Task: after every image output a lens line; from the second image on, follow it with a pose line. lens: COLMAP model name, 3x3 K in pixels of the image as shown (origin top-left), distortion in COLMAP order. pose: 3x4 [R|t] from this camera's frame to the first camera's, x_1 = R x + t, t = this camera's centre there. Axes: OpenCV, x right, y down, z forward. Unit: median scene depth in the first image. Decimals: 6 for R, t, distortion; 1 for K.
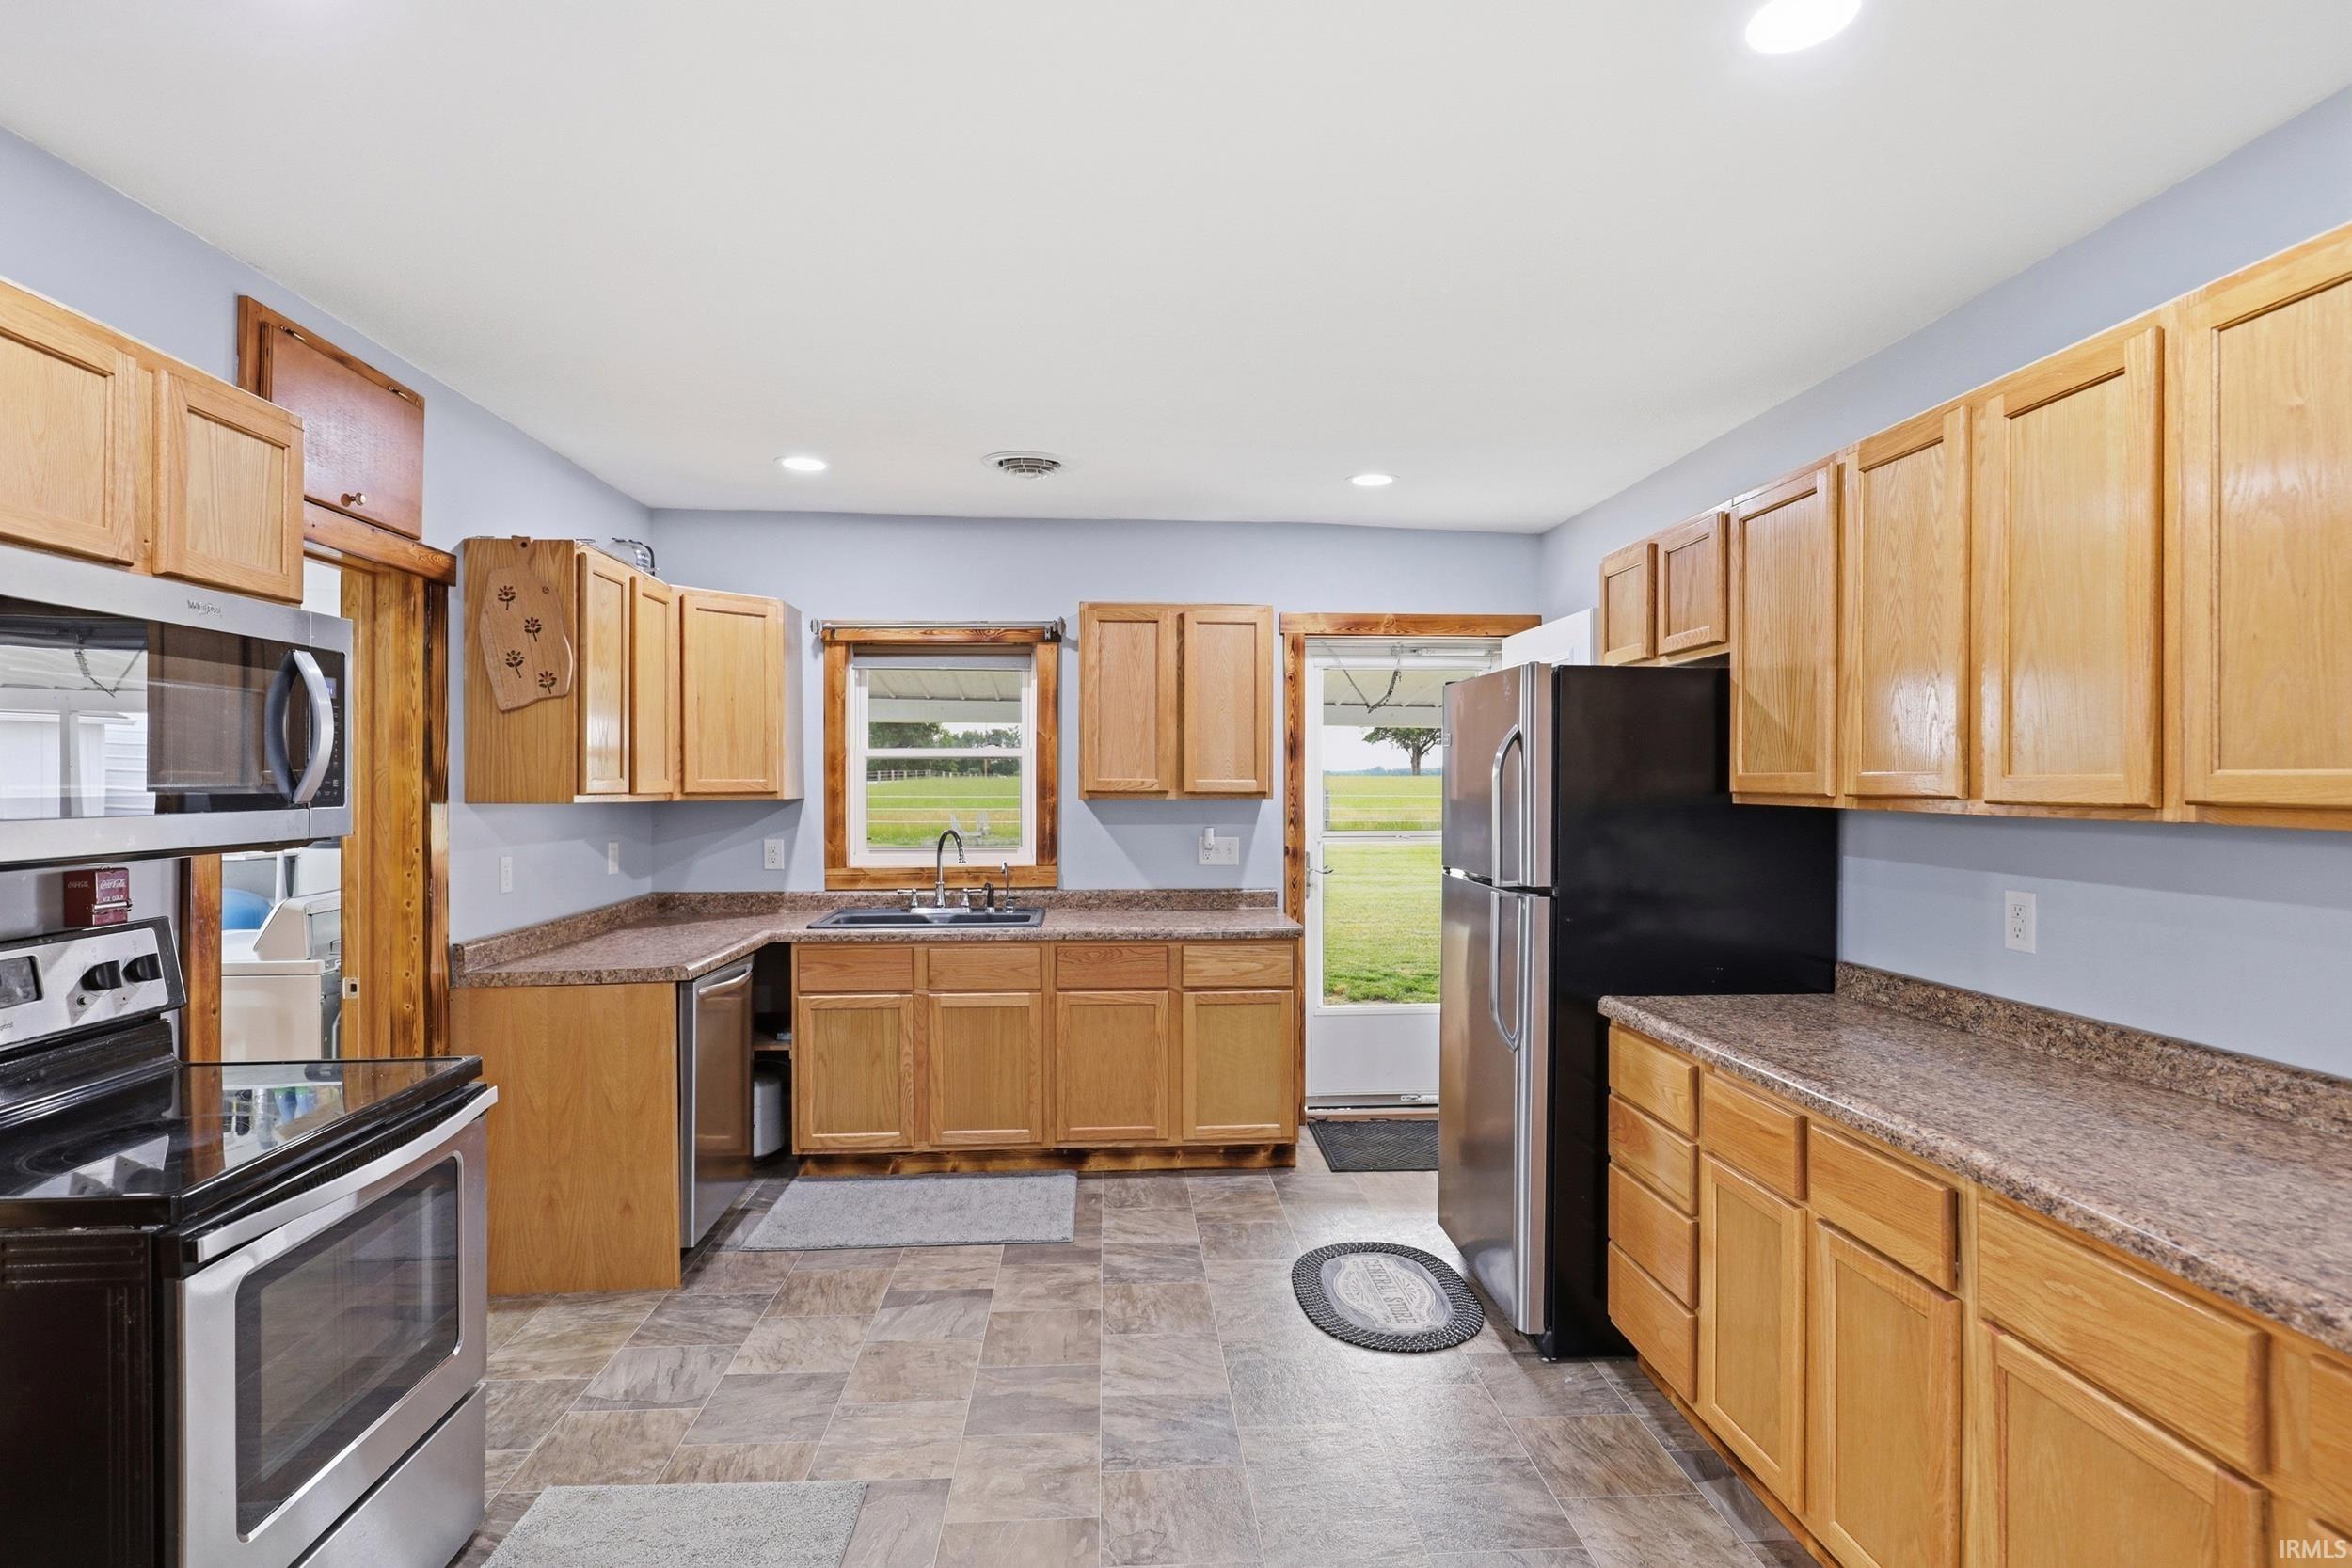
lens RADIAL K [[1169.2, 0, 1176.0], [0, 1169.2, 784.0], [0, 0, 1]] dist [-0.002286, 0.000075]
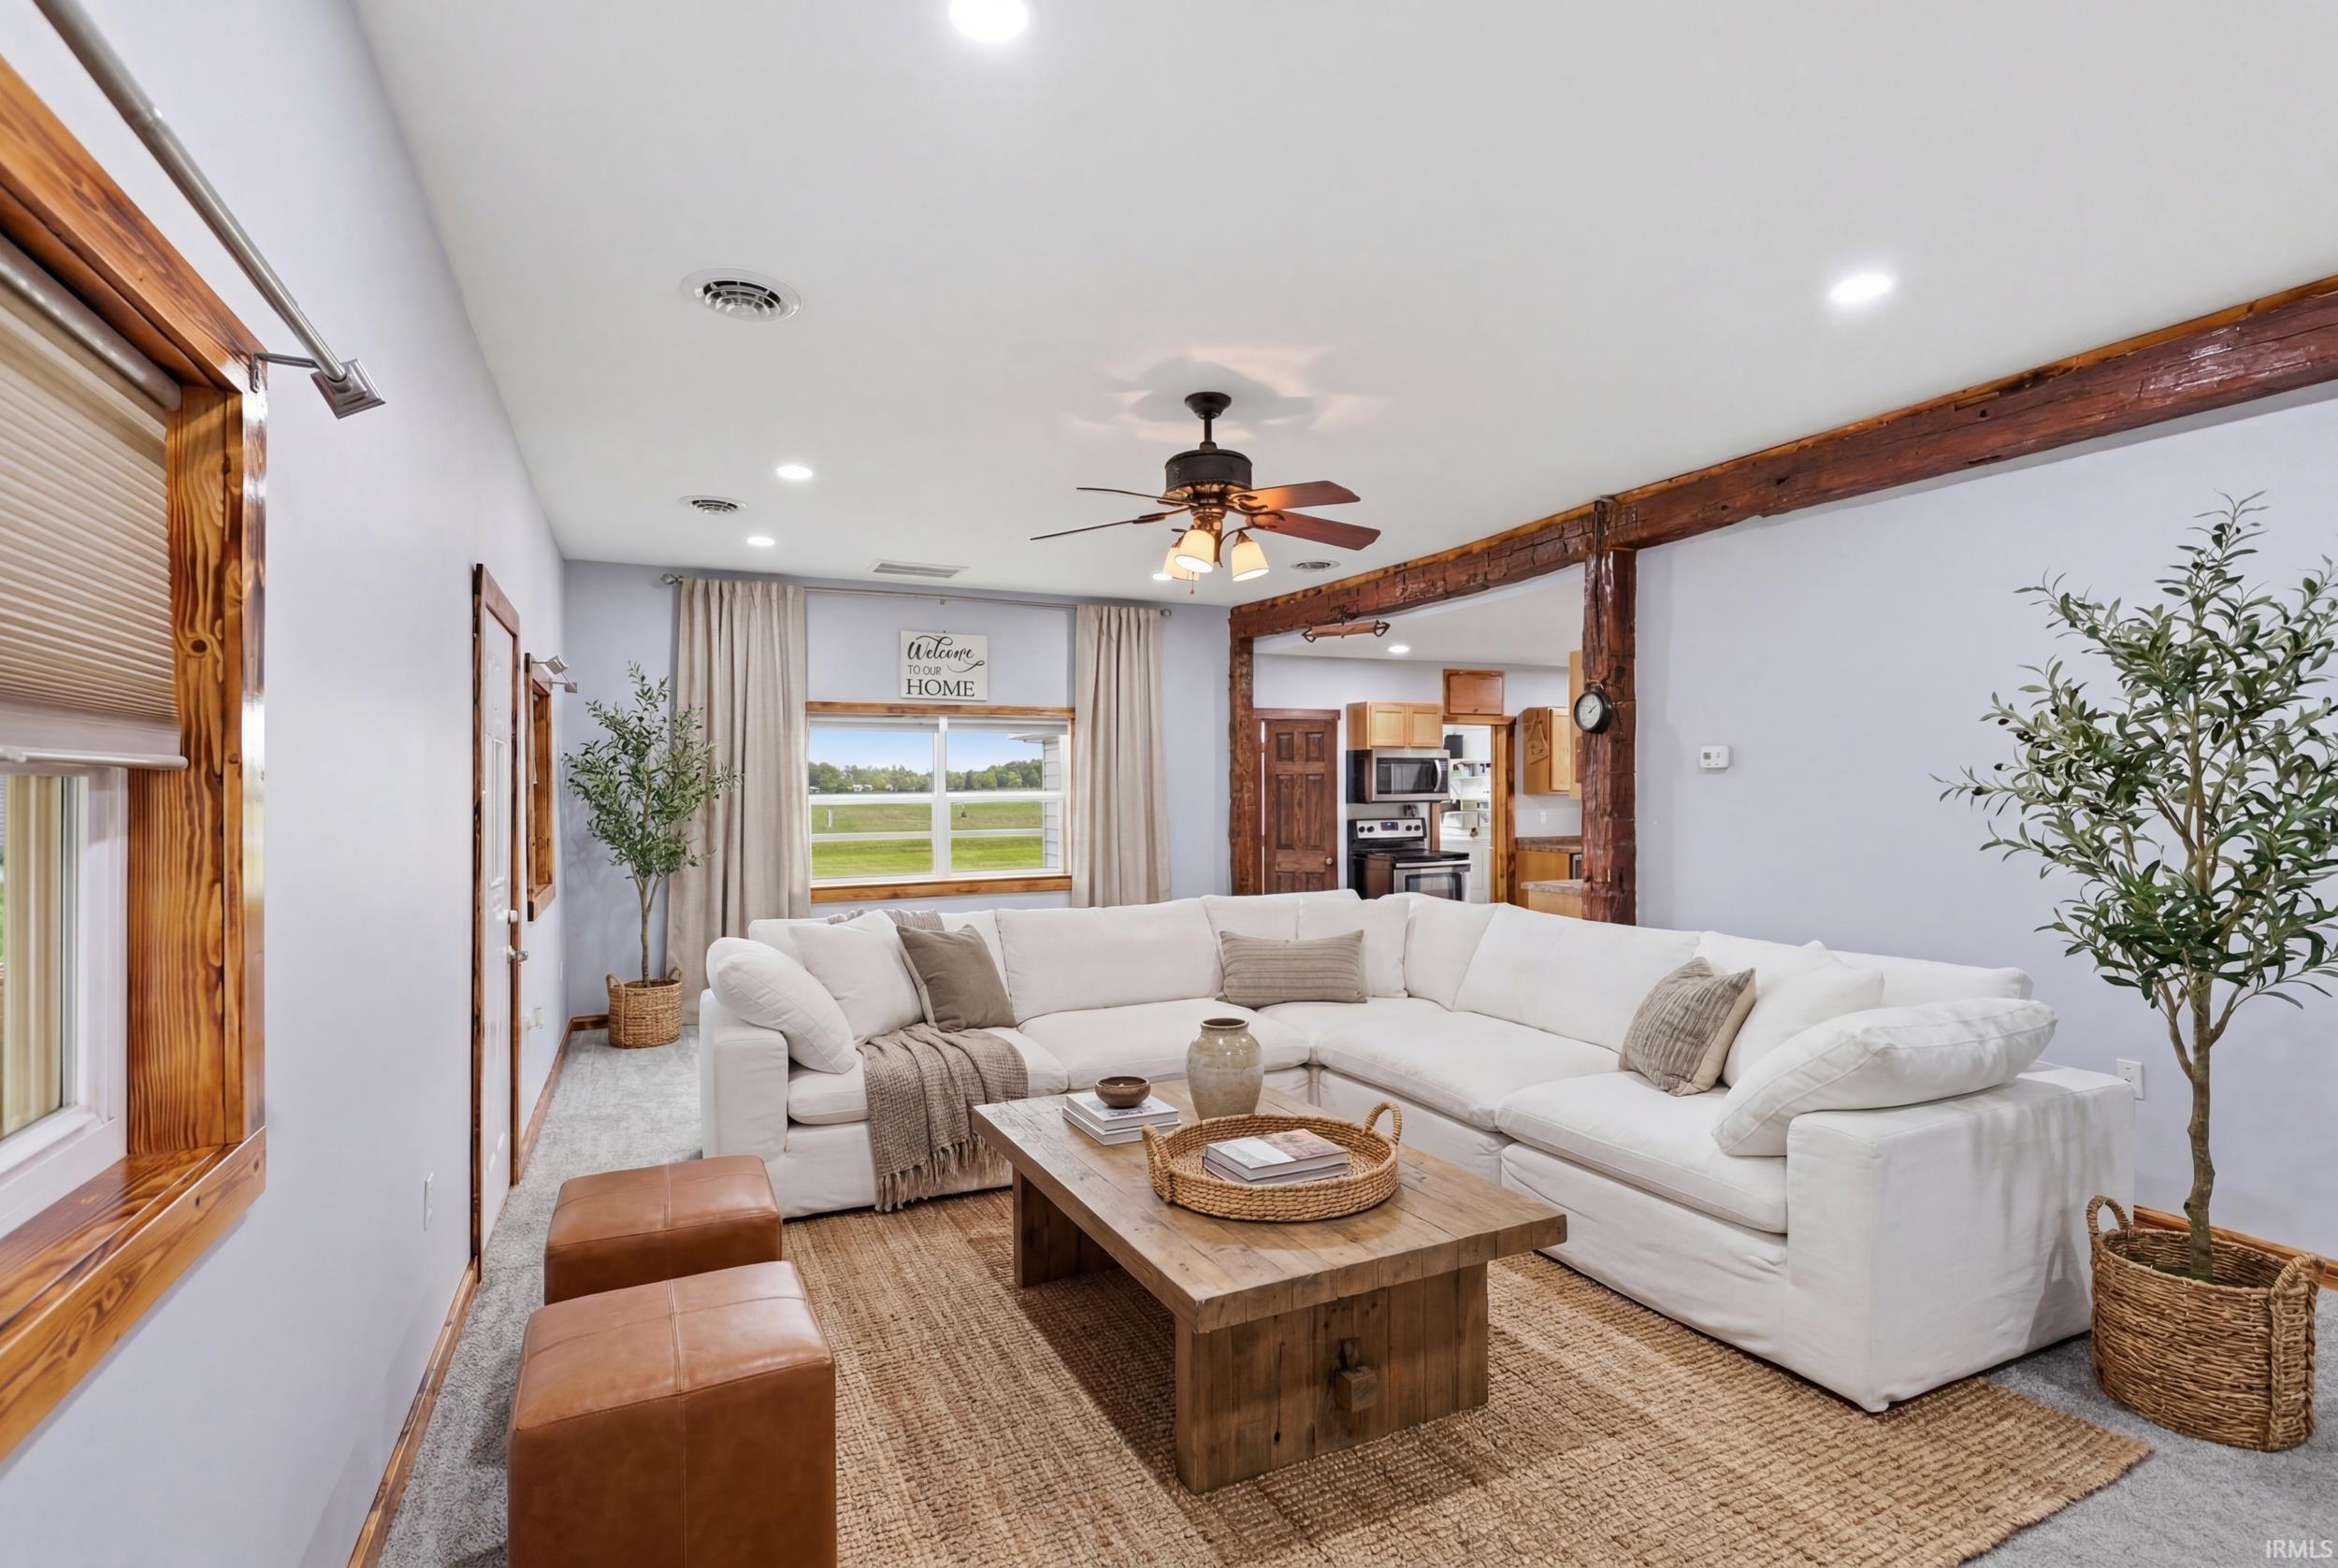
lens RADIAL K [[1065.7, 0, 1169.0], [0, 1065.7, 784.0], [0, 0, 1]] dist [-0.002017, 0.000100]
pose [[0.379061, -0.000251, -0.925372, 1.175980], [-0.001886, 0.999998, -0.001044, -0.003381], [0.925370, 0.002141, 0.379059, -0.671083]]
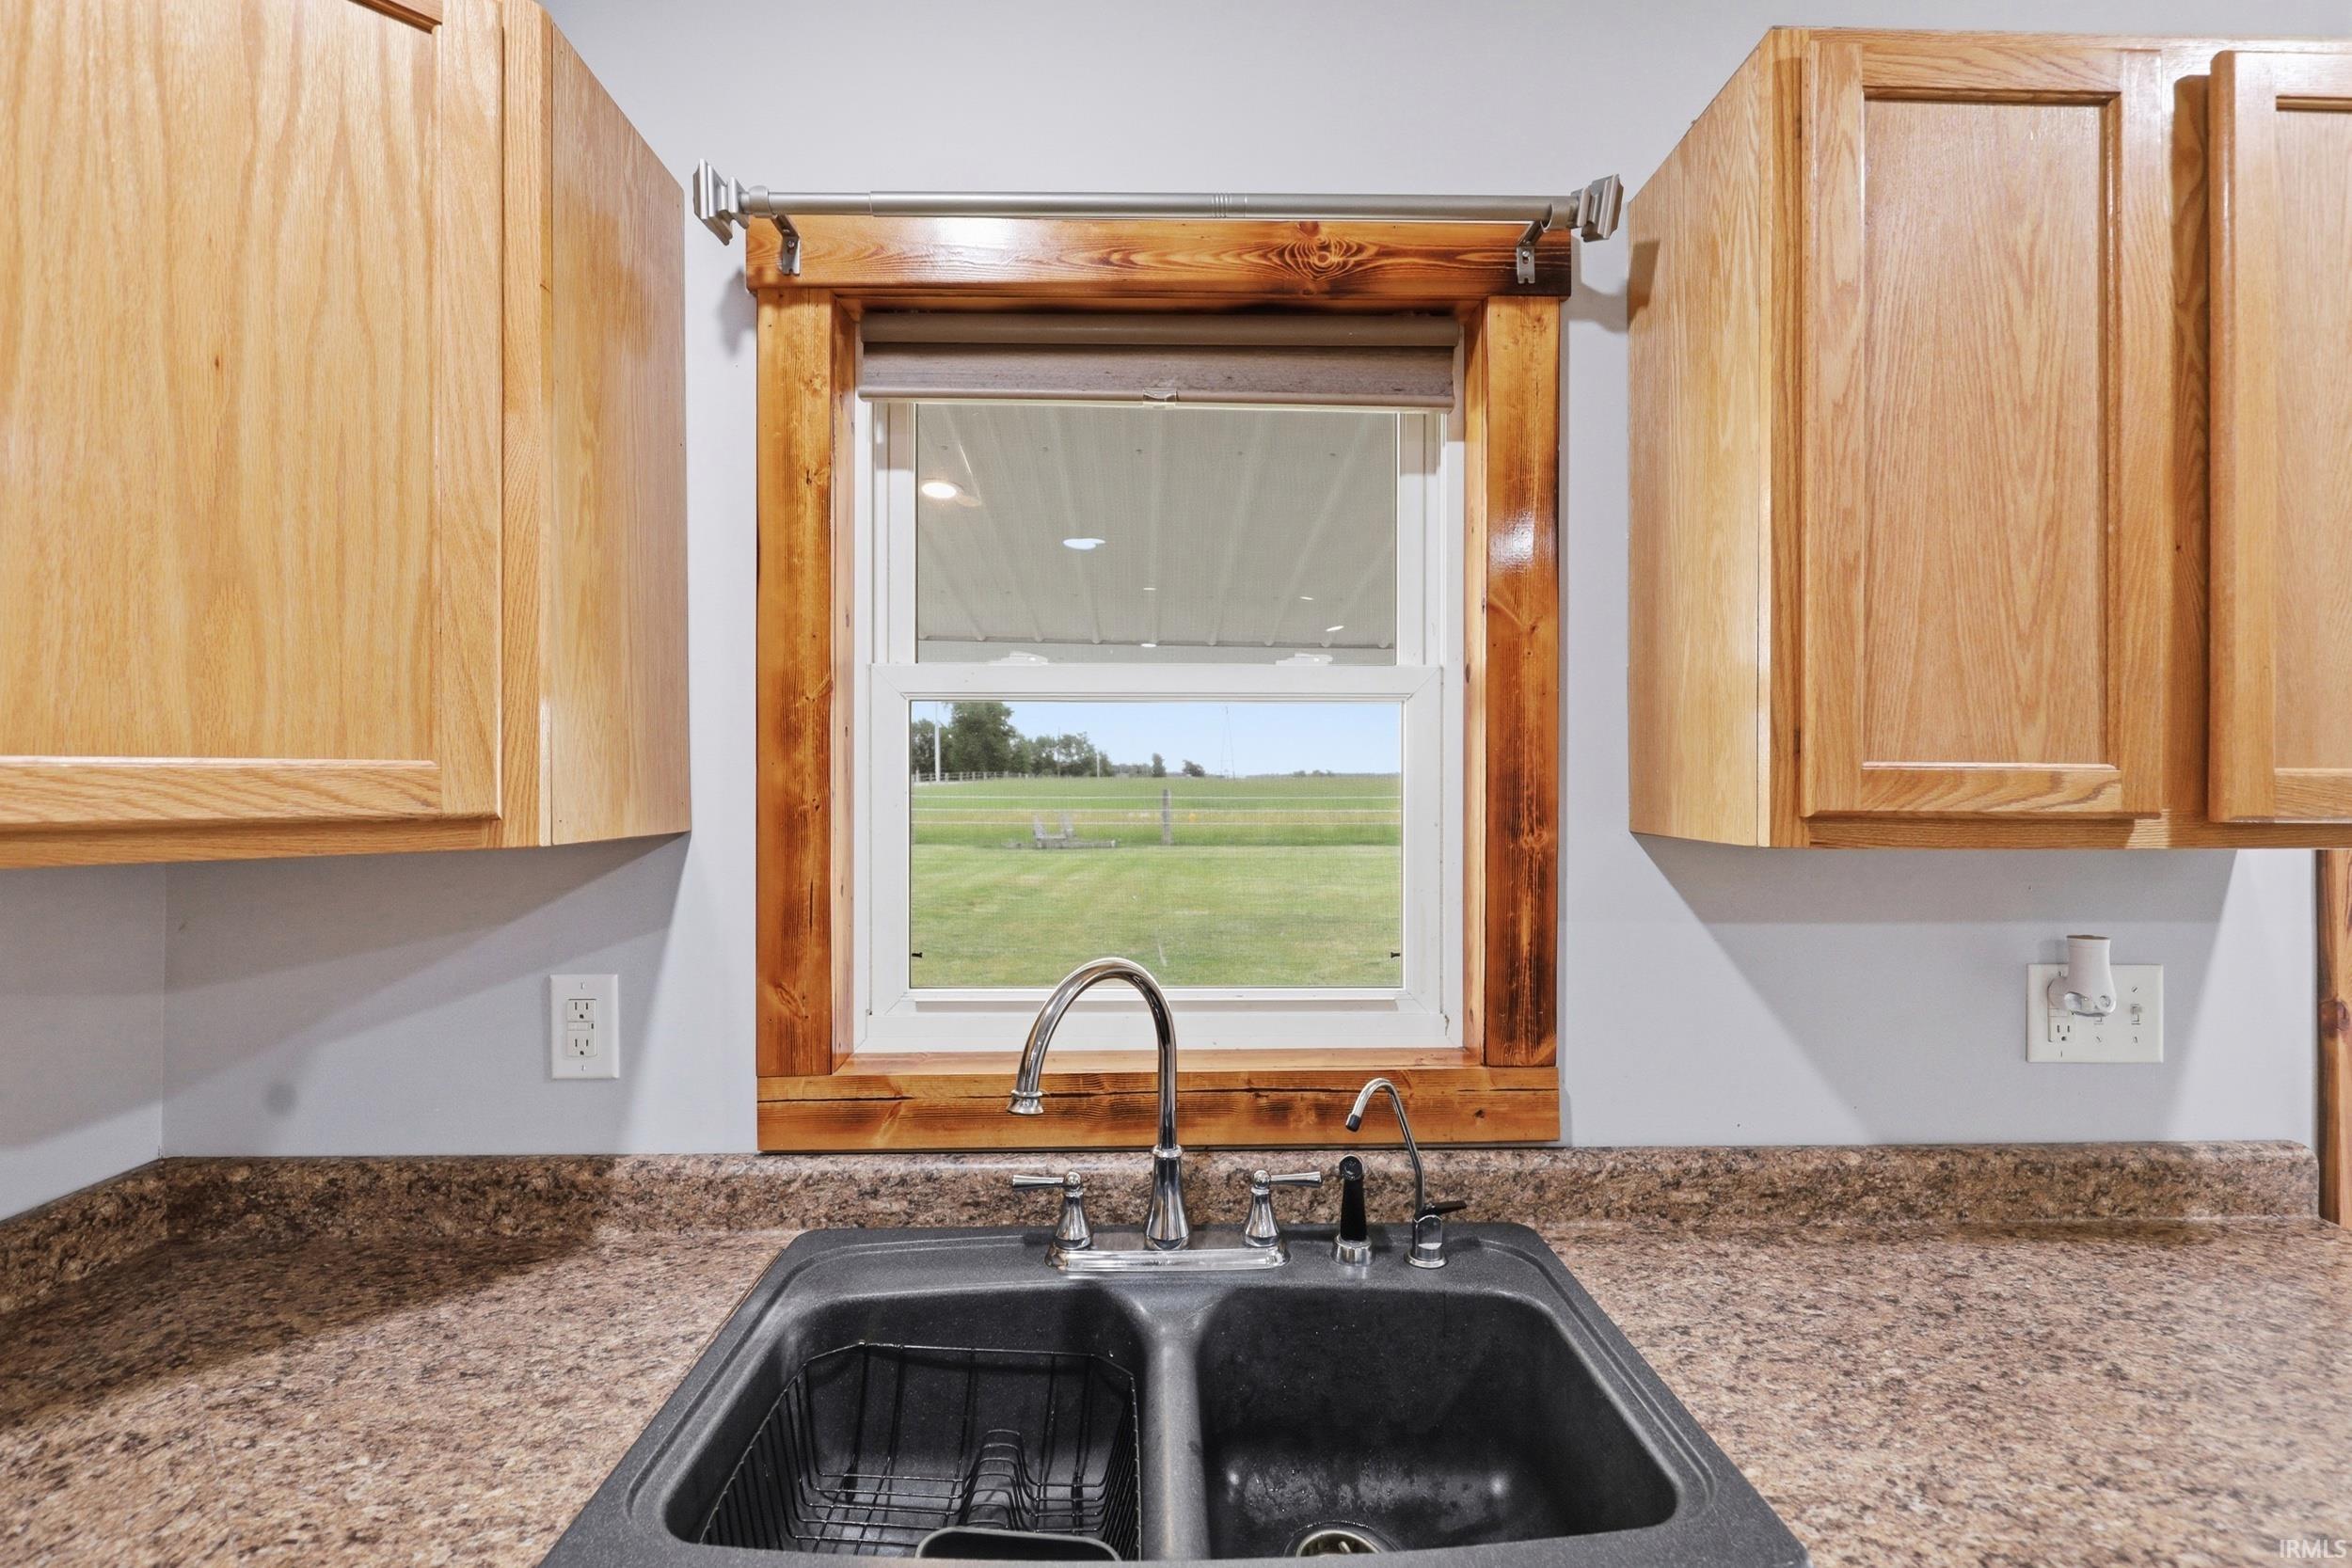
lens RADIAL K [[1072.1, 0, 1176.0], [0, 1072.1, 784.0], [0, 0, 1]] dist [-0.002017, 0.000100]
pose [[0.999106, 0.002896, -0.042180, -0.186727], [-0.002972, 0.999994, -0.001729, 0.000373], [0.042175, 0.001852, 0.999109, 0.740586]]
